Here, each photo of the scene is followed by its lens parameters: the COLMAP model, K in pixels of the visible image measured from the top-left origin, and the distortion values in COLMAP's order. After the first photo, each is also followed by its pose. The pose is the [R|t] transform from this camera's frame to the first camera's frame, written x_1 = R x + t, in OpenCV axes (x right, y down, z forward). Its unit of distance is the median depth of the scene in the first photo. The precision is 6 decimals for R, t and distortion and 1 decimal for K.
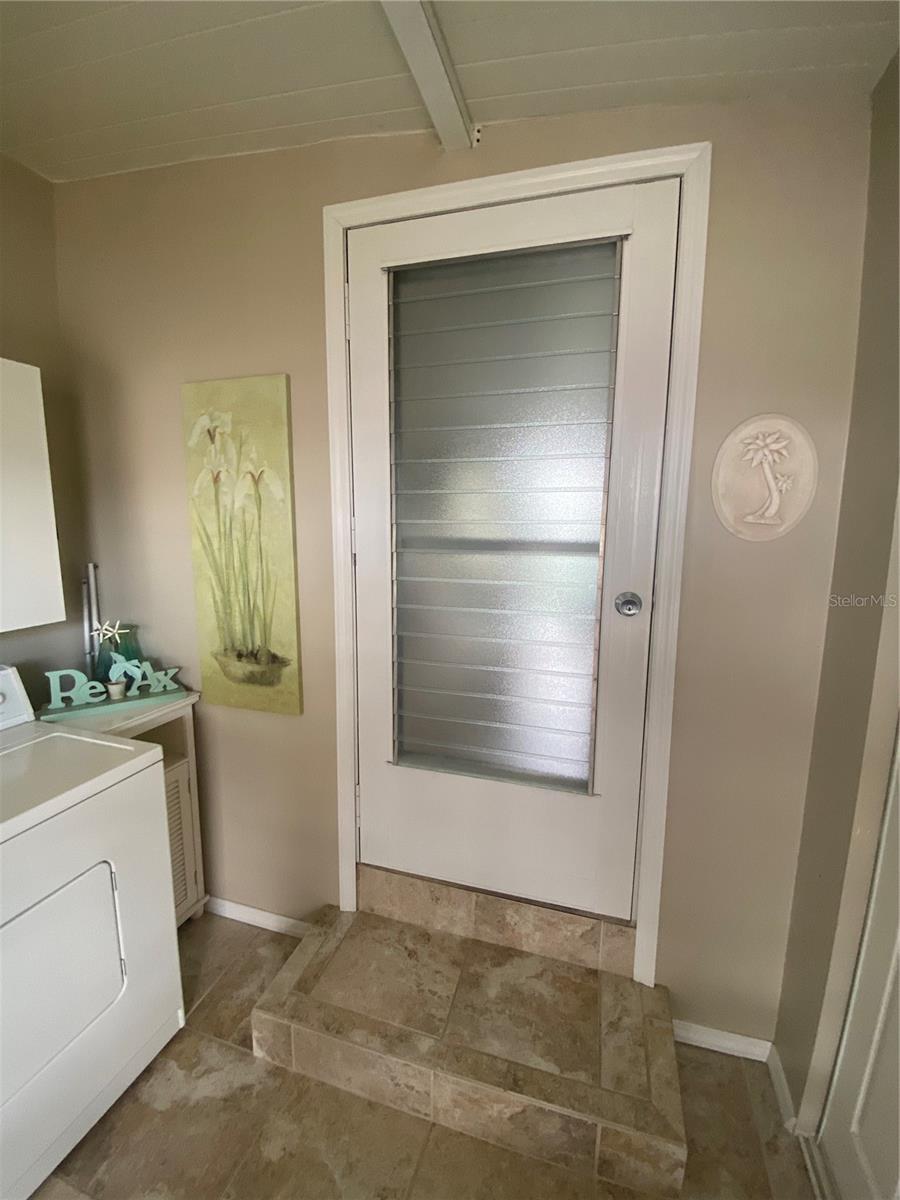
lens RADIAL K [[478.5, 0, 453.2], [0, 478.5, 598.8], [0, 0, 1]] dist [0.010756, -0.019592]
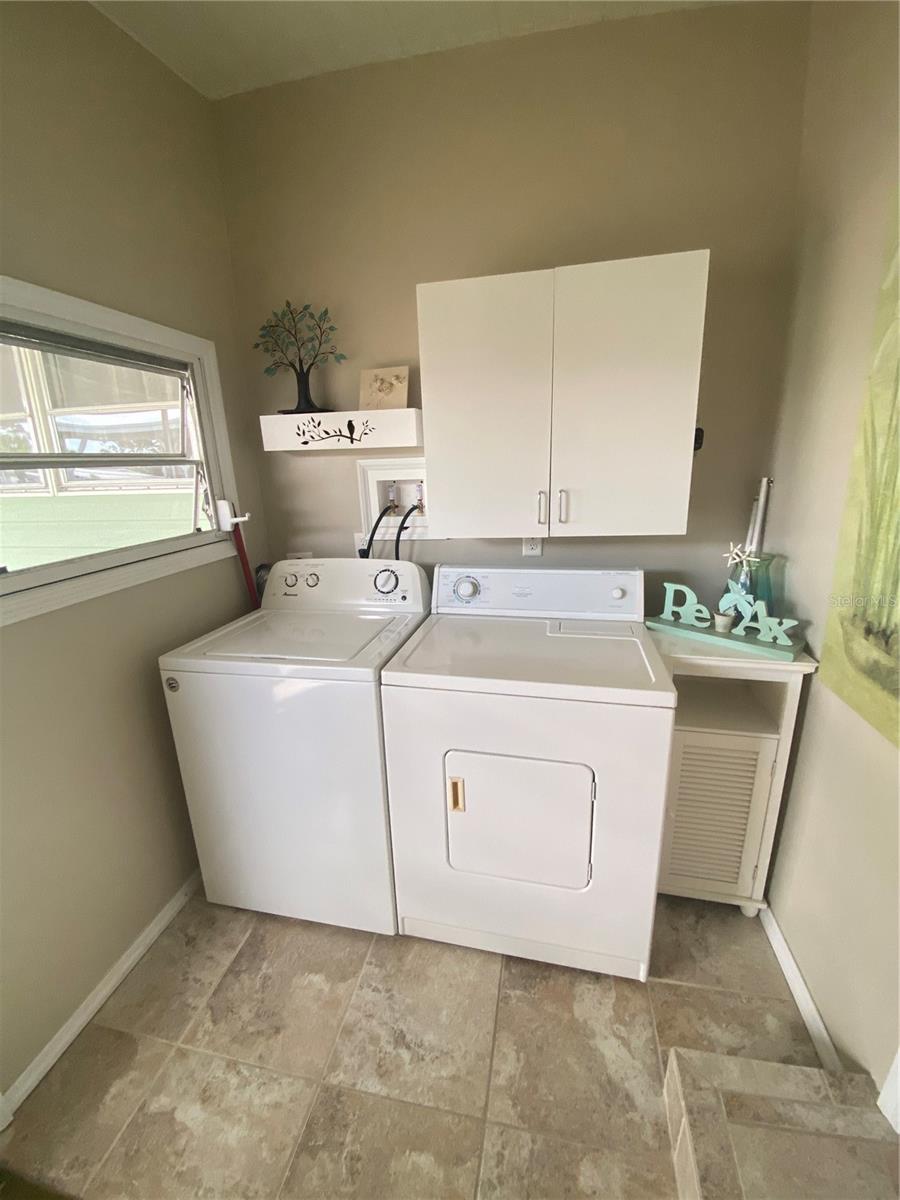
lens RADIAL K [[487.4, 0, 450.0], [0, 487.4, 600.0], [0, 0, 1]] dist [0.011383, -0.015630]
pose [[0.084535, 0.258285, -0.962363, 0.115182], [-0.116835, 0.961727, 0.247852, -0.014188], [0.989547, 0.091486, 0.111477, 0.397191]]
